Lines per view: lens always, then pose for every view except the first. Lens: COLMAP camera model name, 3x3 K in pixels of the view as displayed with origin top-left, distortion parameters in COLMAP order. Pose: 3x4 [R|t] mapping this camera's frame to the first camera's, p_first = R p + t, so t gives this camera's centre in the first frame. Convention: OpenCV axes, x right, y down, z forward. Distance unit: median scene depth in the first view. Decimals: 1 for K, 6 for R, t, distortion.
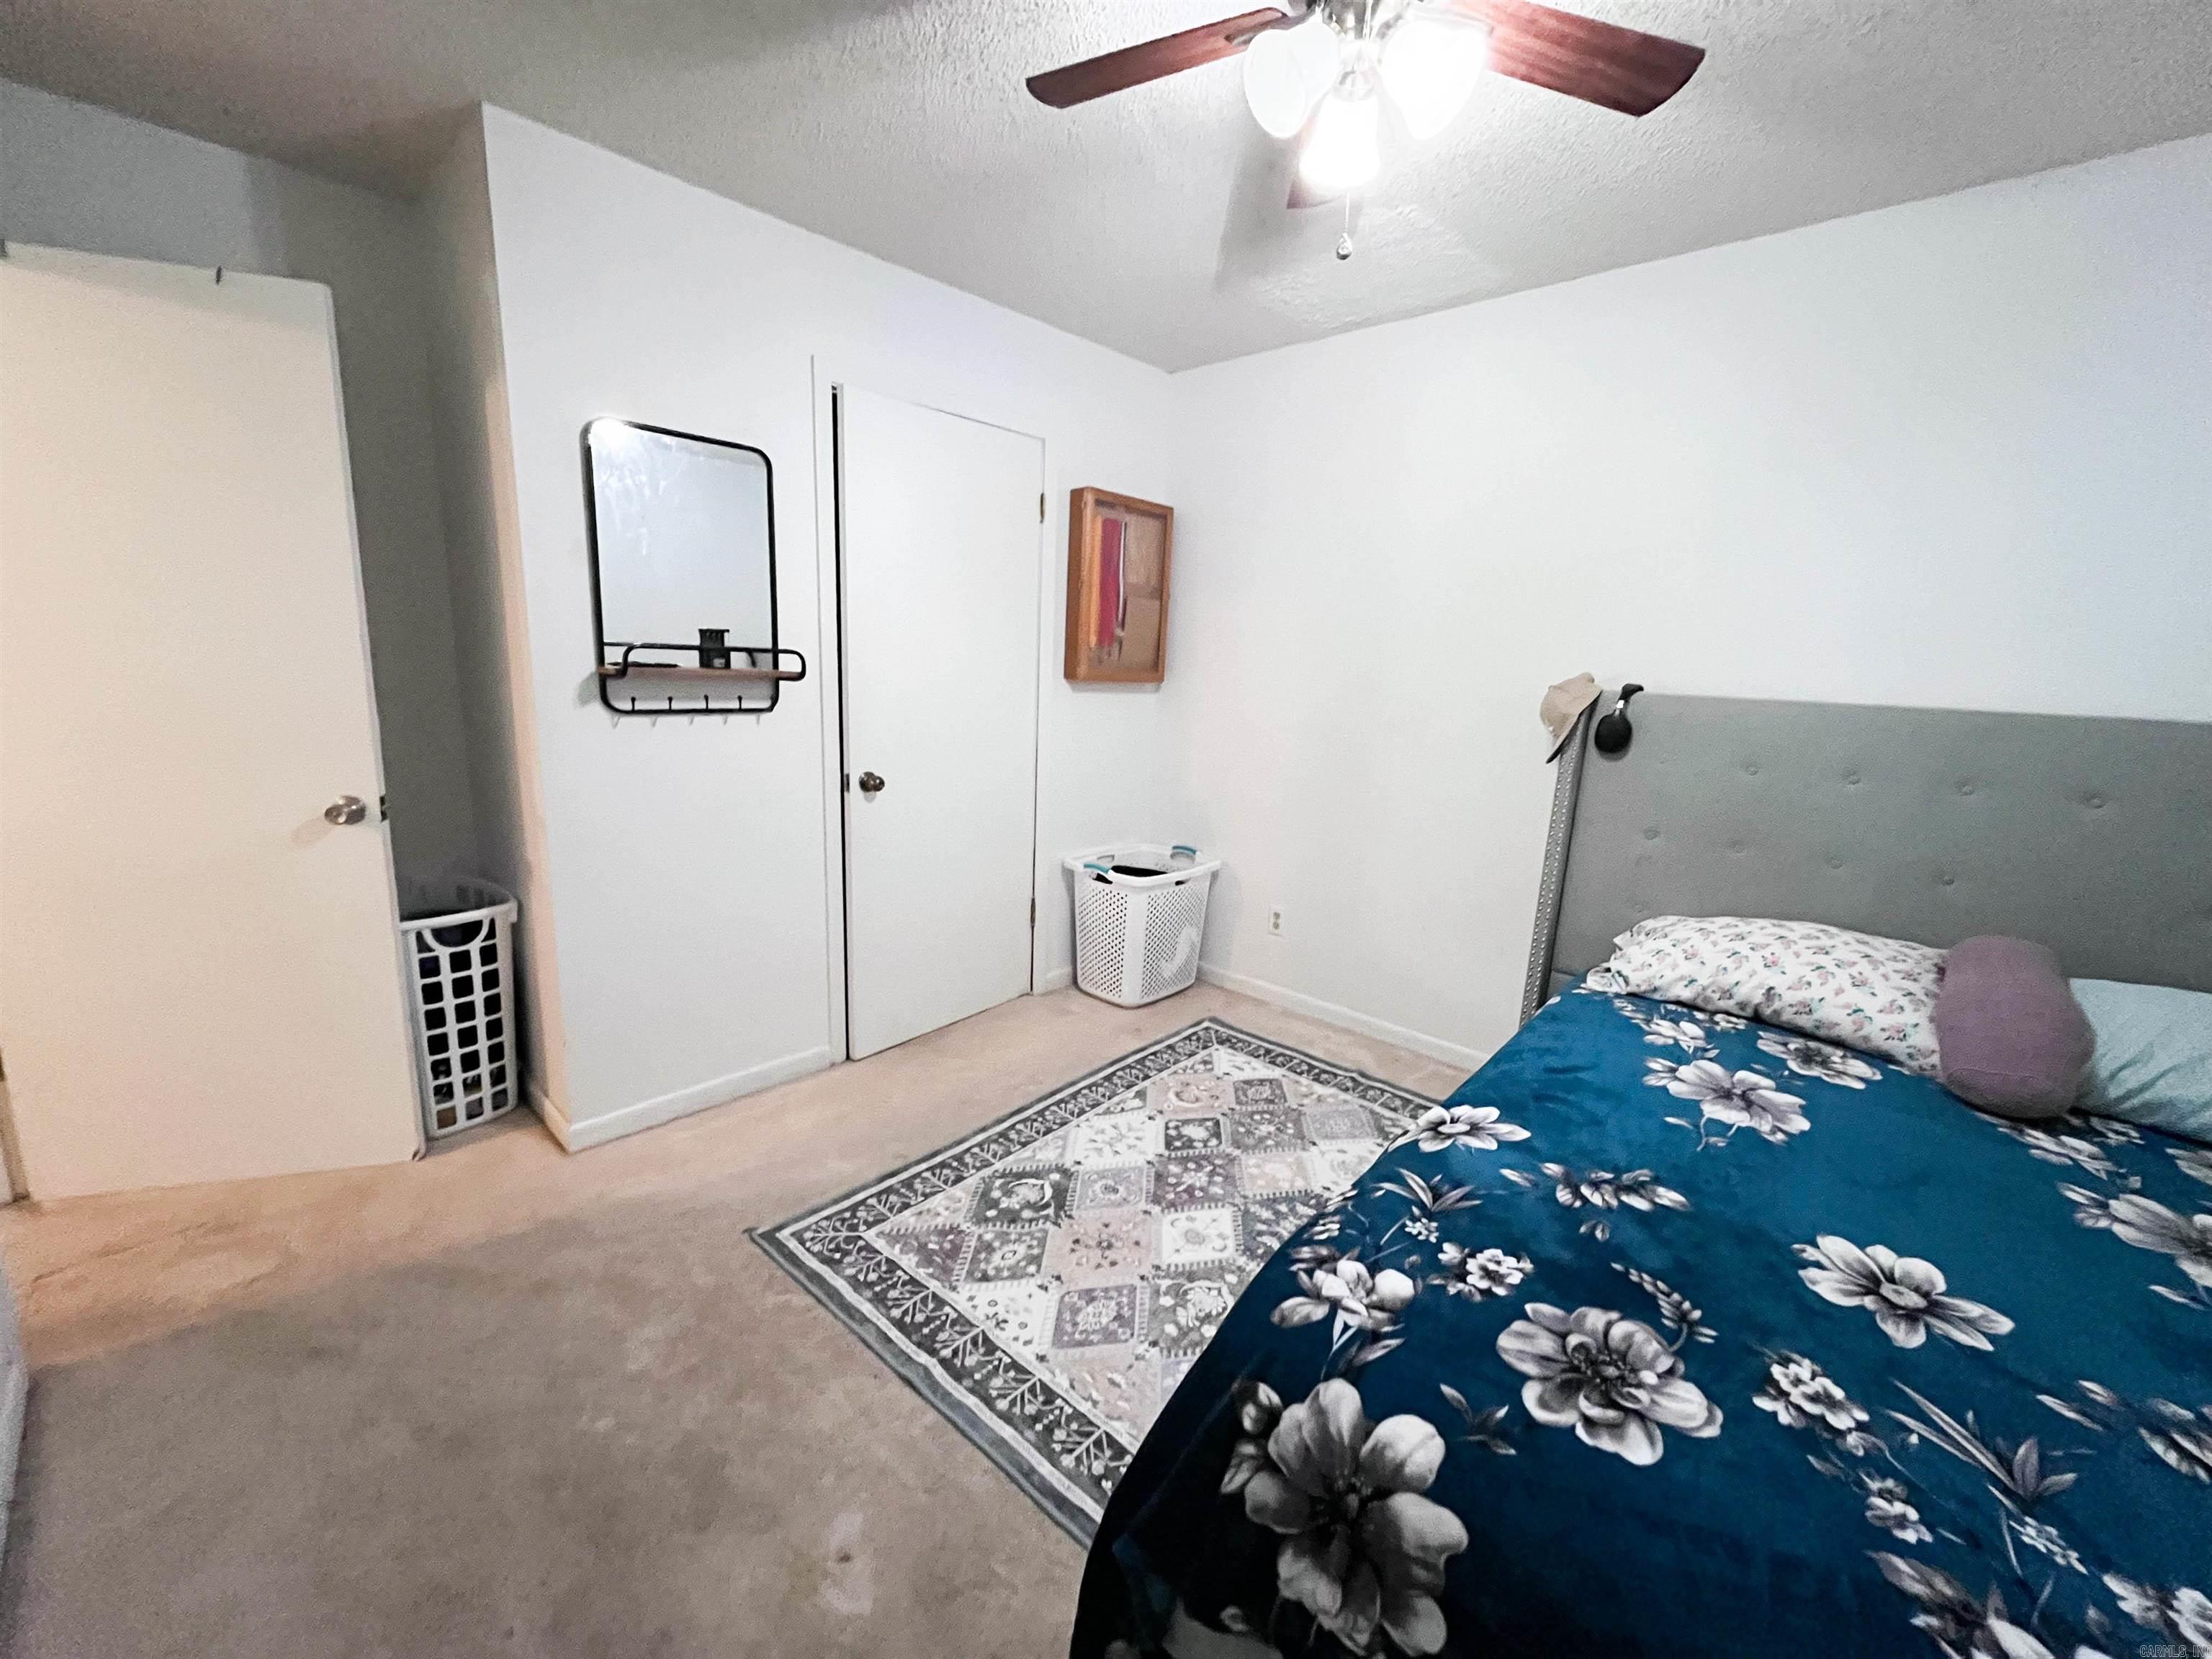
lens RADIAL K [[891.2, 0, 1101.5], [0, 891.2, 829.5], [0, 0, 1]] dist [-0.002727, 0.000339]
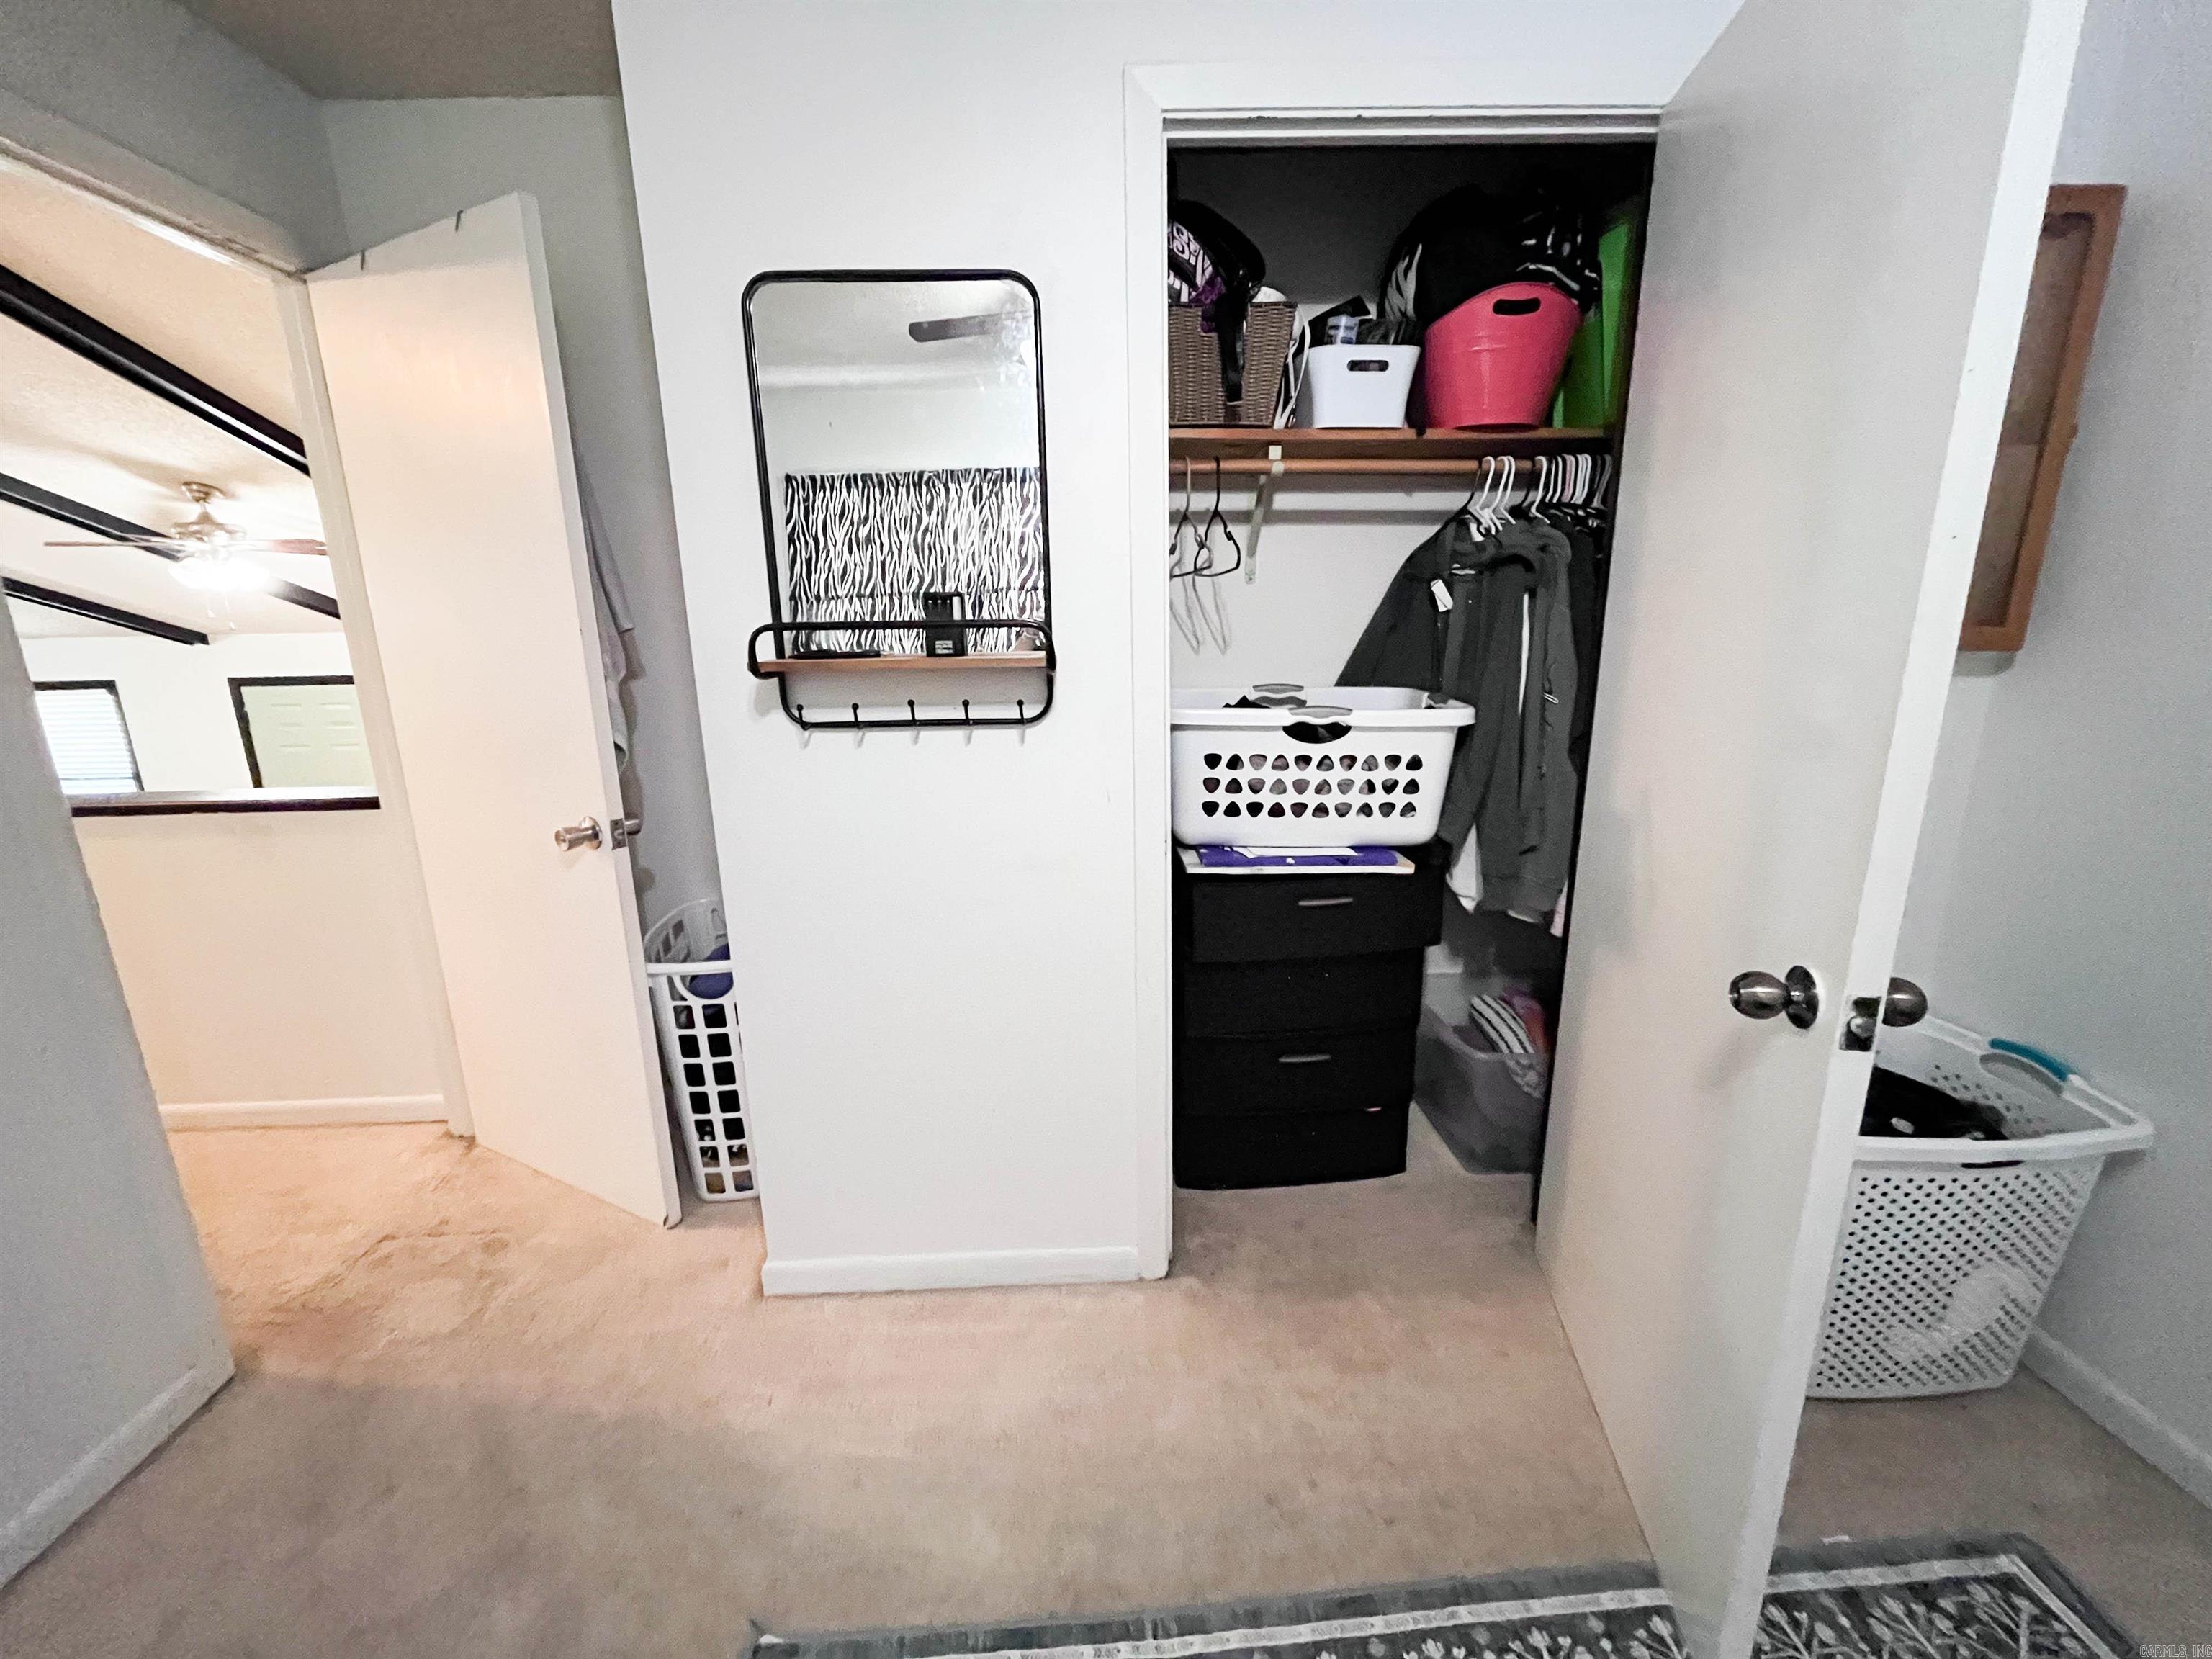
lens RADIAL K [[891.2, 0, 1101.5], [0, 891.2, 829.5], [0, 0, 1]] dist [-0.002727, 0.000339]
pose [[0.710508, 0.114428, -0.694323, 0.098051], [-0.088071, 0.993392, 0.073593, -0.118017], [0.698156, 0.008861, 0.715891, 0.644528]]
